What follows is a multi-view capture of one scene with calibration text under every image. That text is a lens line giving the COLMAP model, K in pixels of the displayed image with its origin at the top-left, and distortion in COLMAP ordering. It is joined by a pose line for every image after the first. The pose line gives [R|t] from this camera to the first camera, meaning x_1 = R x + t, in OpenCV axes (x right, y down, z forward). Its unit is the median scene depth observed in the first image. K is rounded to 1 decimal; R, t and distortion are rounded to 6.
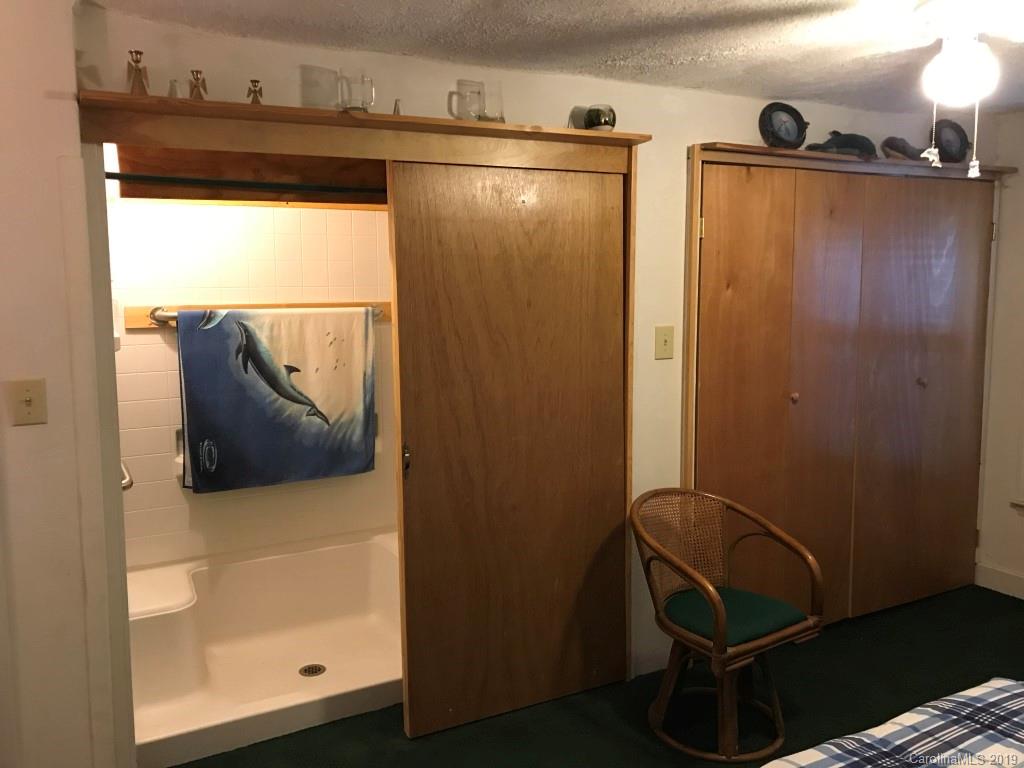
lens RADIAL K [[832.7, 0, 495.0], [0, 832.7, 380.9], [0, 0, 1]] dist [-0.006433, -0.003667]
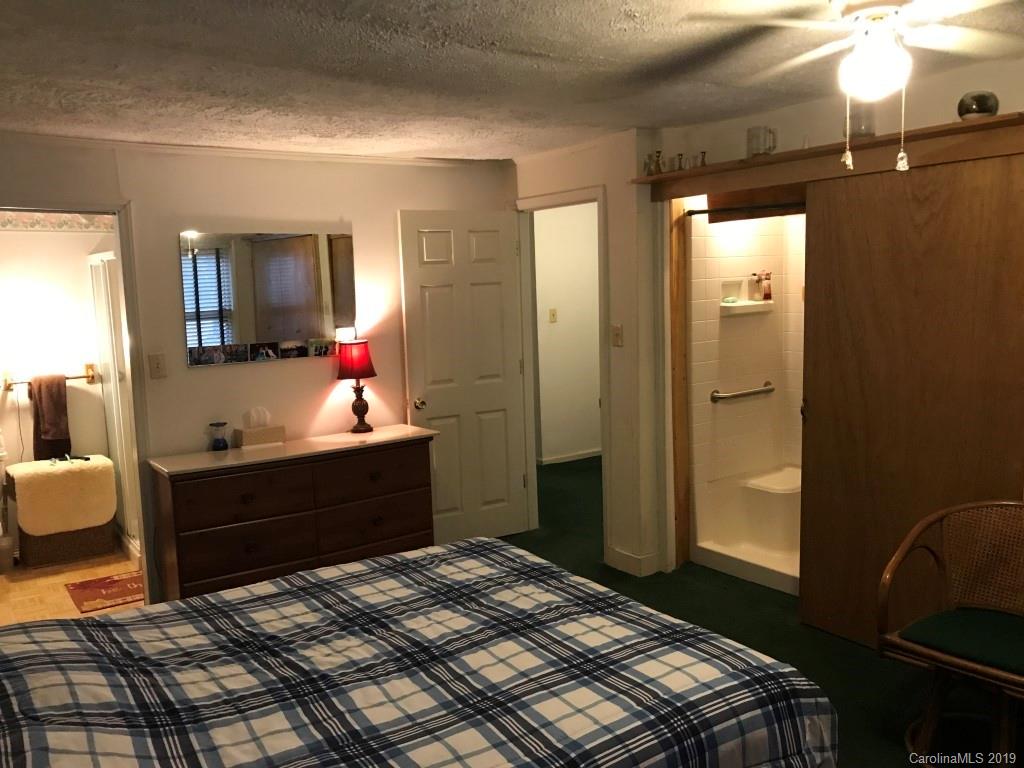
lens RADIAL K [[832.7, 0, 495.0], [0, 832.7, 380.9], [0, 0, 1]] dist [-0.006433, -0.003667]
pose [[0.140241, 0.126936, -0.981947, 1.150267], [-0.080599, 0.989920, 0.116456, -0.066403], [0.986831, 0.062812, 0.149059, 0.339269]]
